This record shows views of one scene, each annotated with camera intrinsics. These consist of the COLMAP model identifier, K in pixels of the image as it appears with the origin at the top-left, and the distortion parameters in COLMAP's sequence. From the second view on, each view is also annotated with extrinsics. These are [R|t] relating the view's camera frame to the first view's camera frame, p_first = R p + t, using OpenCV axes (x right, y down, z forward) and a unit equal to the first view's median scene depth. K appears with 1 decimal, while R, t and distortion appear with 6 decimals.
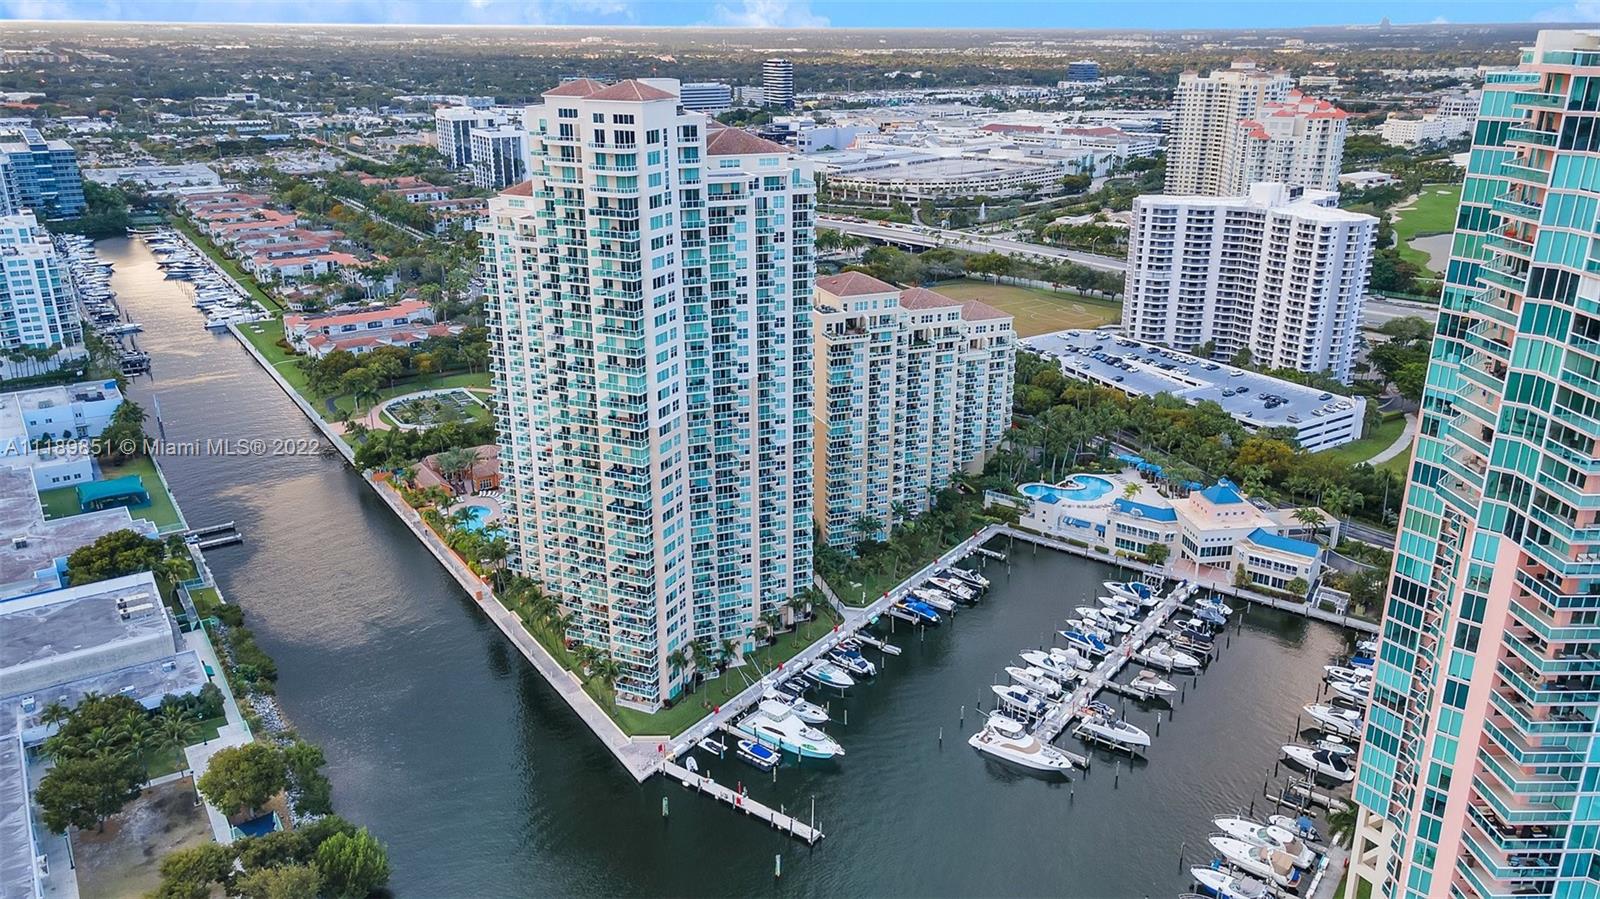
lens RADIAL K [[1167.7, 0, 800.0], [0, 1167.7, 449.5], [0, 0, 1]] dist [0.034904, 0.003267]
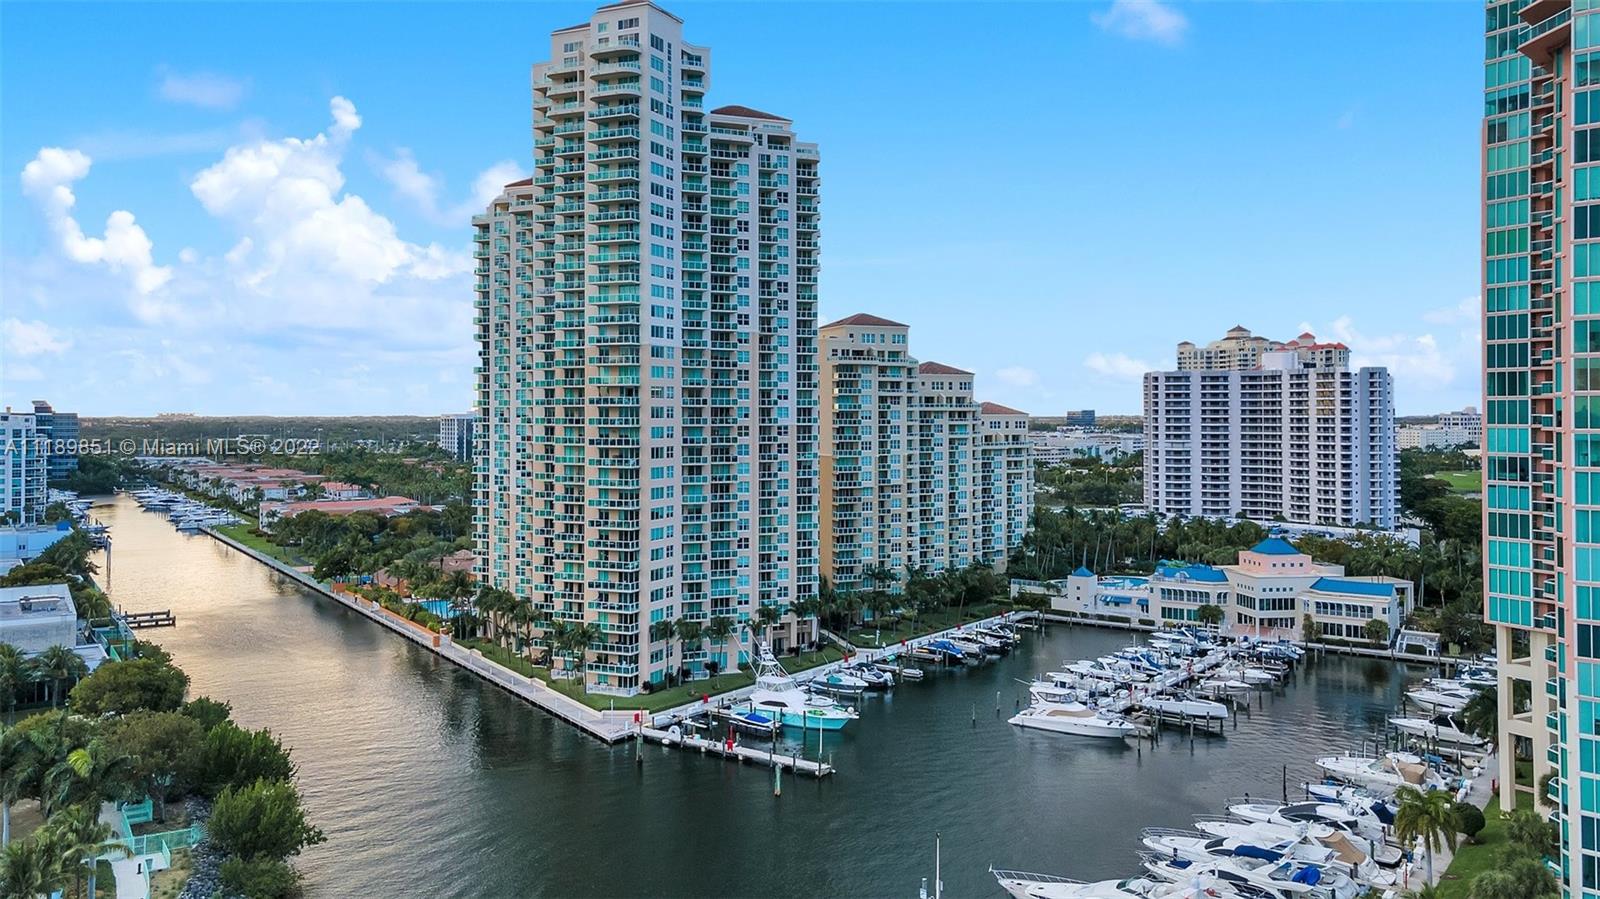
lens RADIAL K [[1205.6, 0, 796.9], [0, 1205.6, 401.9], [0, 0, 1]] dist [0.039560, -0.000878]
pose [[0.999984, -0.001162, -0.005555, -0.000486], [-0.000744, 0.943578, -0.331149, 0.243638], [0.005626, 0.331148, 0.943562, 0.086851]]
